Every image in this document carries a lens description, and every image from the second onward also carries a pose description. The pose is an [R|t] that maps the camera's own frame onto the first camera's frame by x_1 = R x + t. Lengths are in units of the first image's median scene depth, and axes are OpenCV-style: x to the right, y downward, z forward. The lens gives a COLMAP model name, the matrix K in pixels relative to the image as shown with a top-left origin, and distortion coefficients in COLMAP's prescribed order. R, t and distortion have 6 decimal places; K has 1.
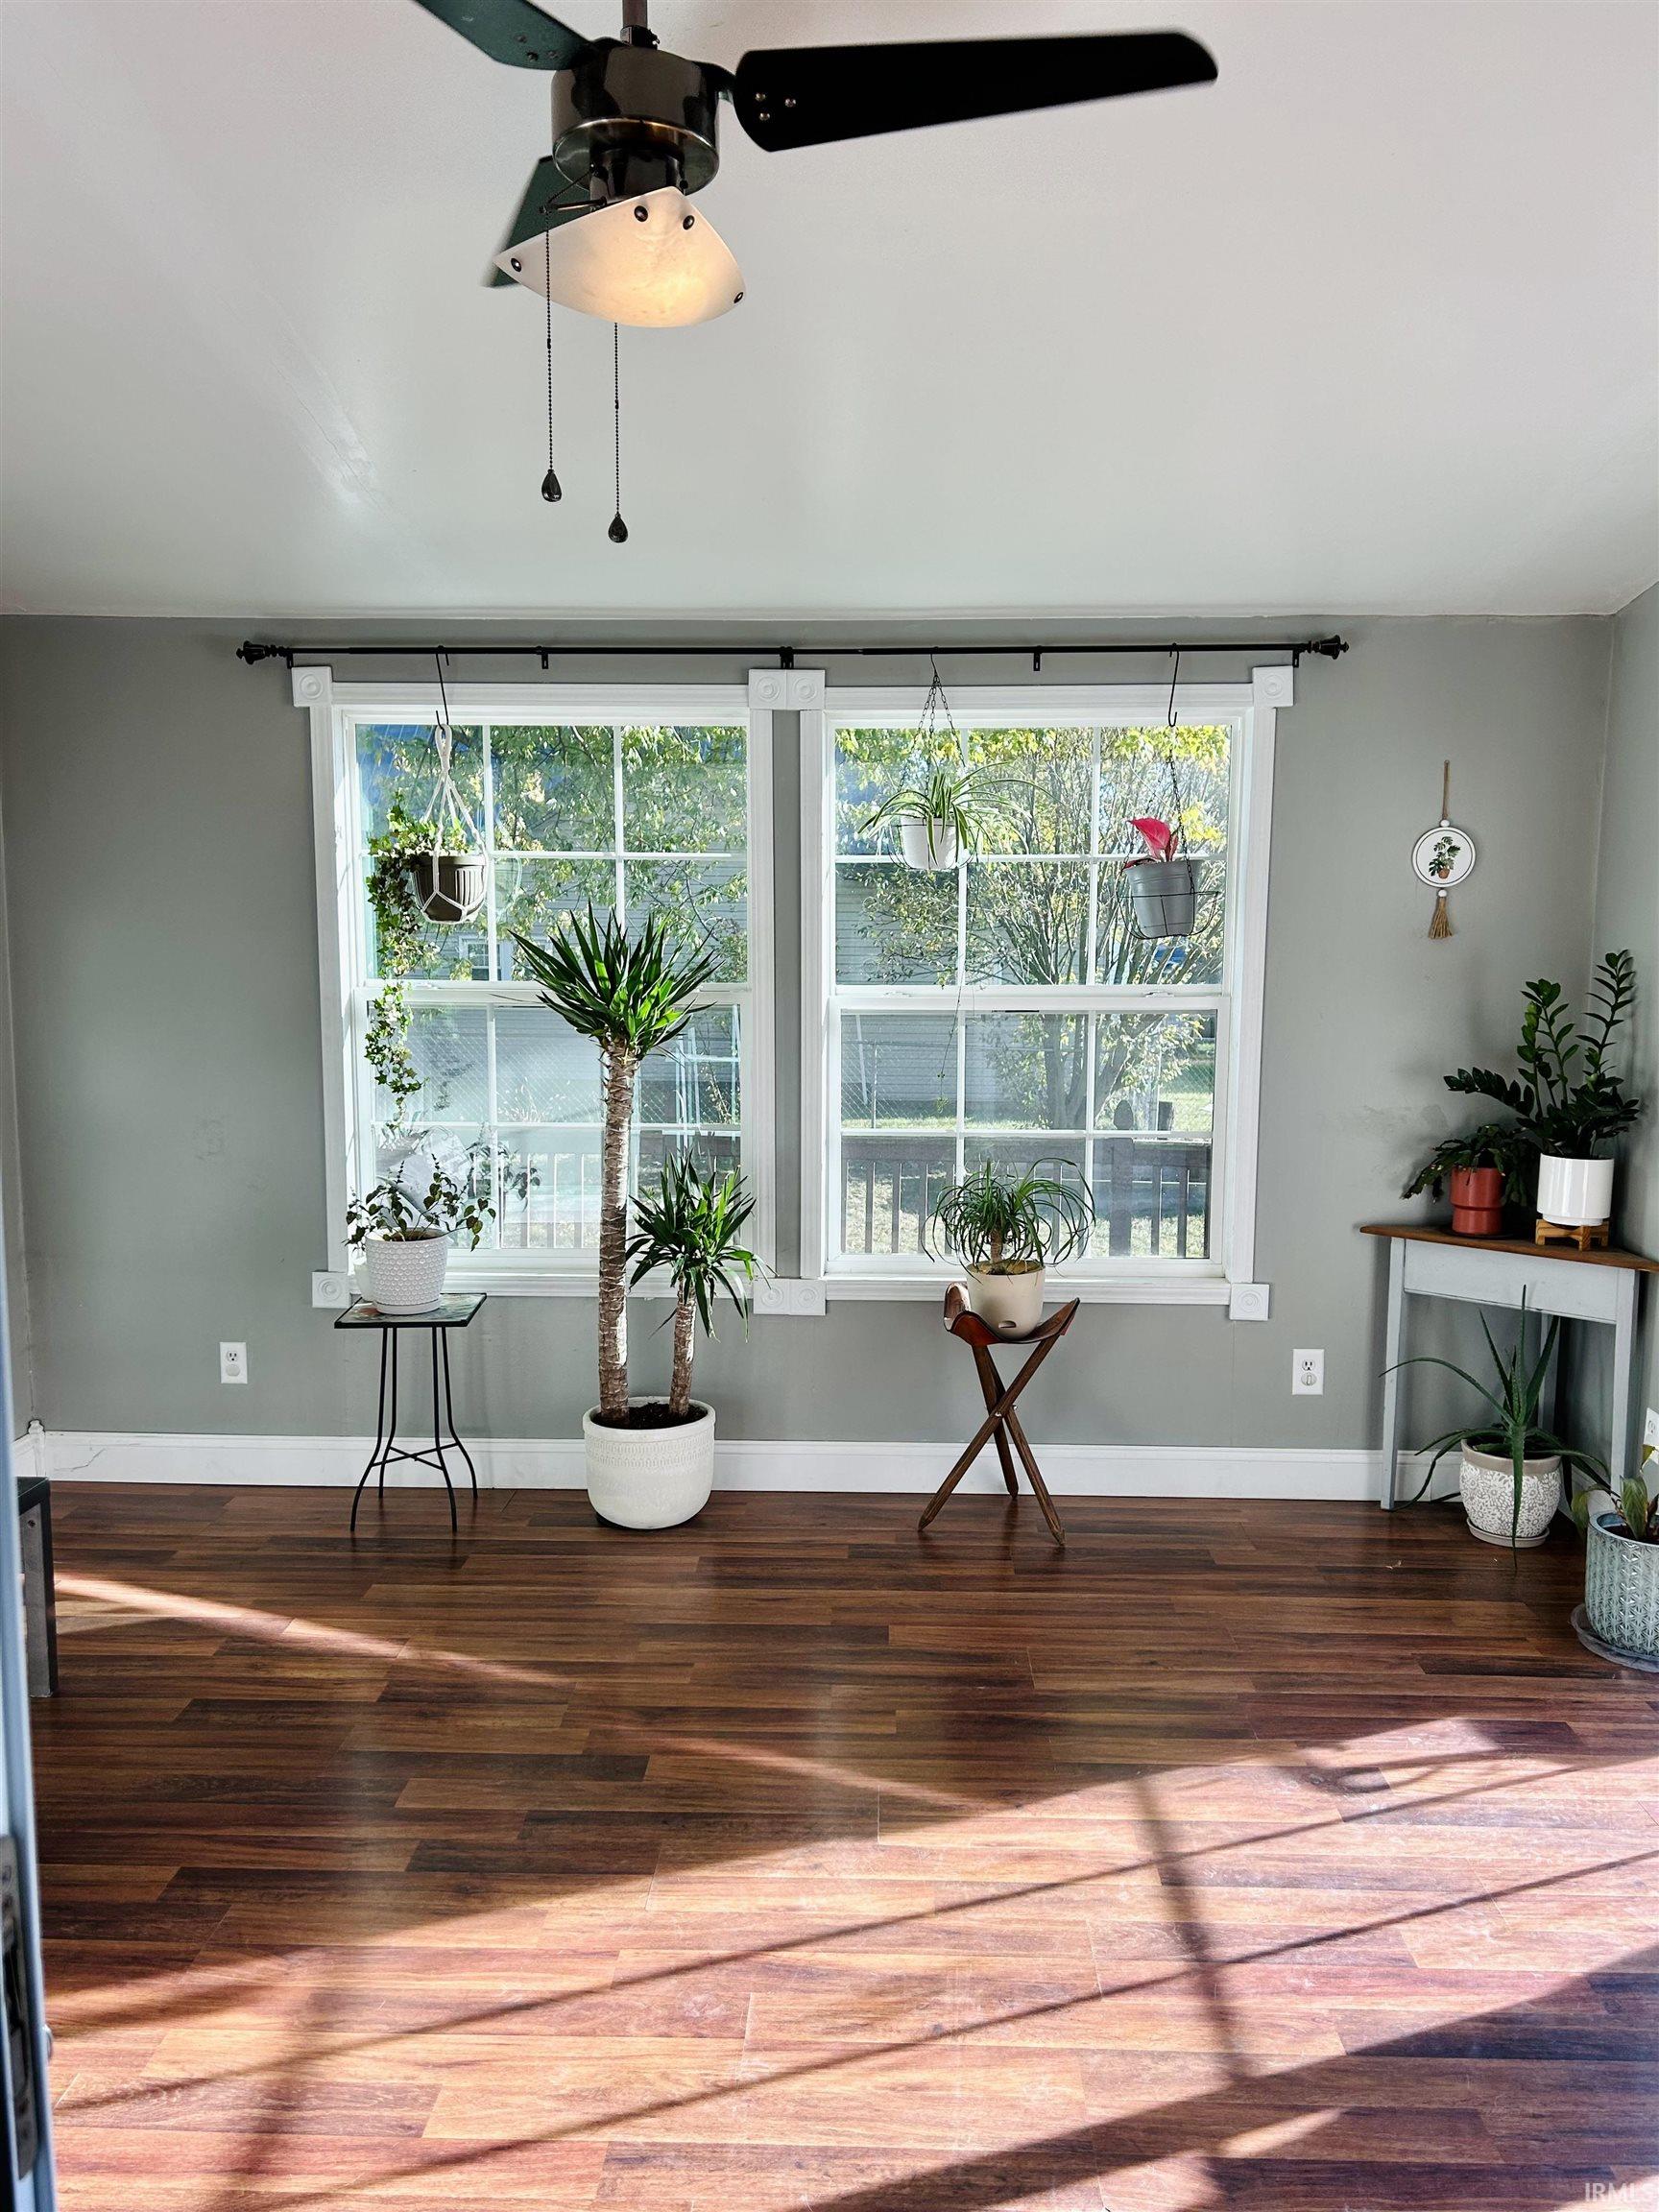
lens RADIAL K [[1655.7, 0, 841.4], [0, 1655.7, 1122.5], [0, 0, 1]] dist [0.065314, -0.070727]
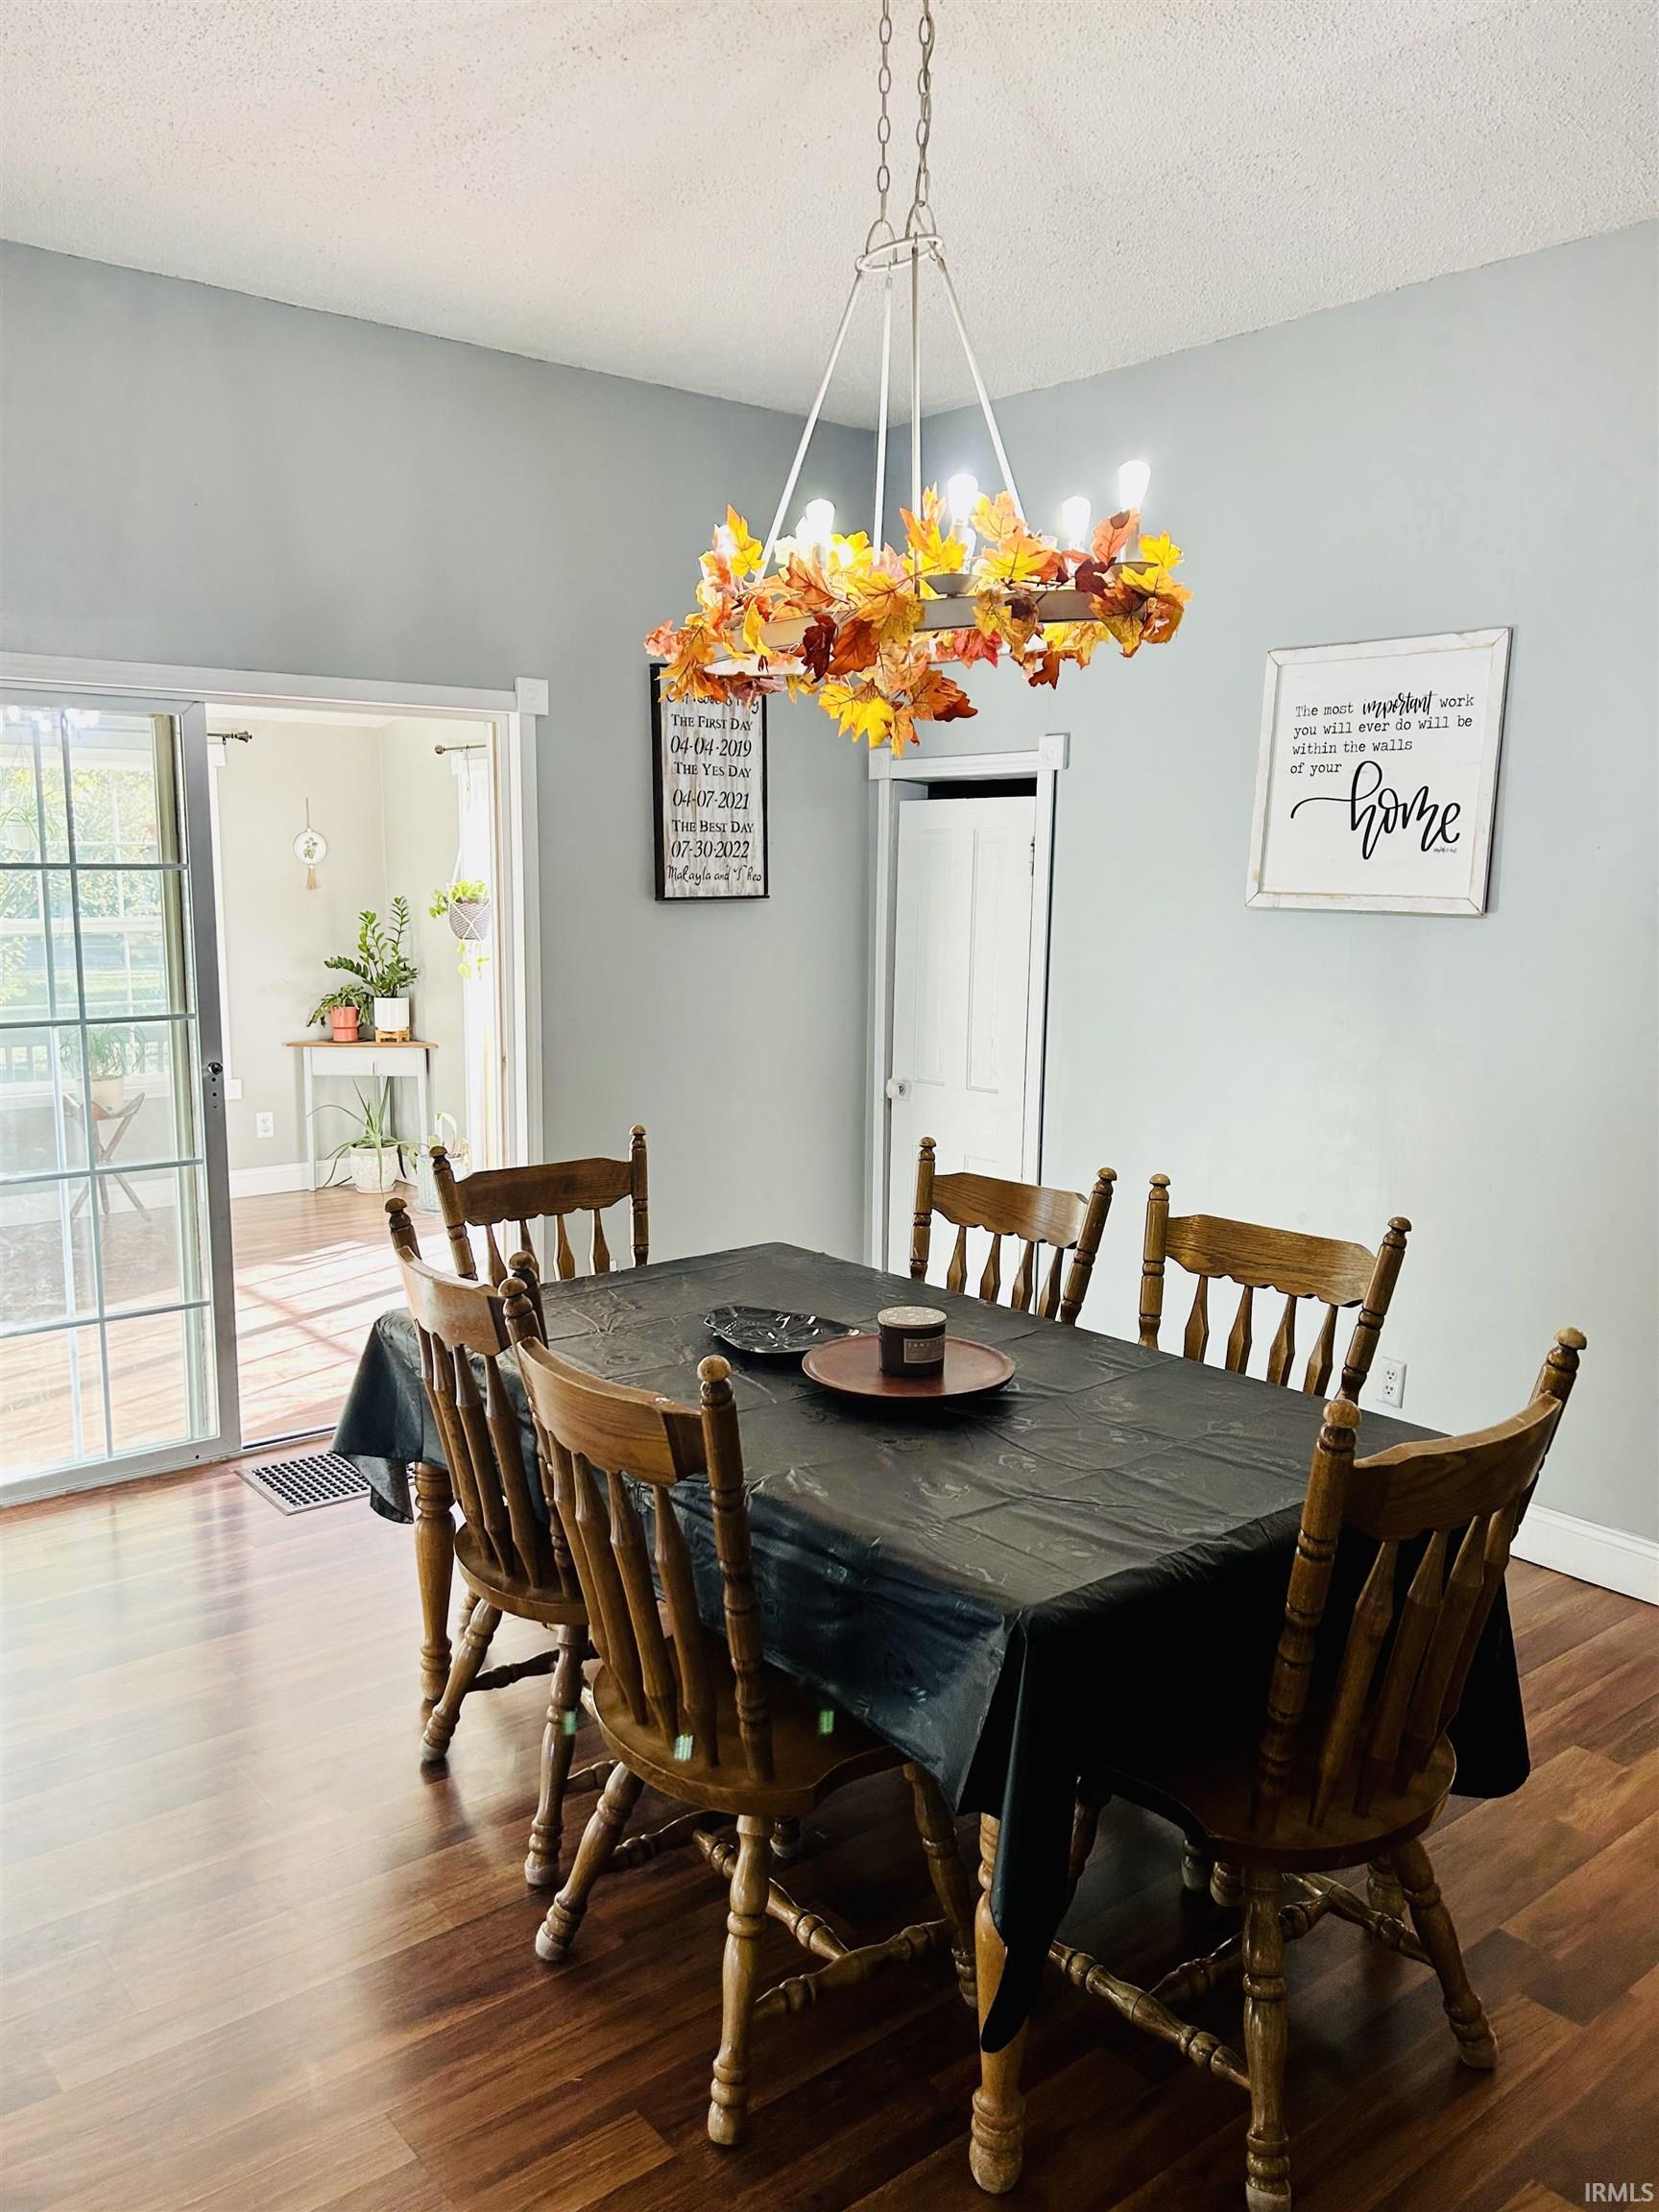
lens RADIAL K [[1655.7, 0, 831.3], [0, 1655.7, 1094.3], [0, 0, 1]] dist [0.065314, -0.070727]
pose [[0.754440, -0.097159, 0.649138, -0.464829], [0.074855, 0.995267, 0.061967, 0.049885], [-0.652086, 0.001841, 0.758143, -0.854377]]
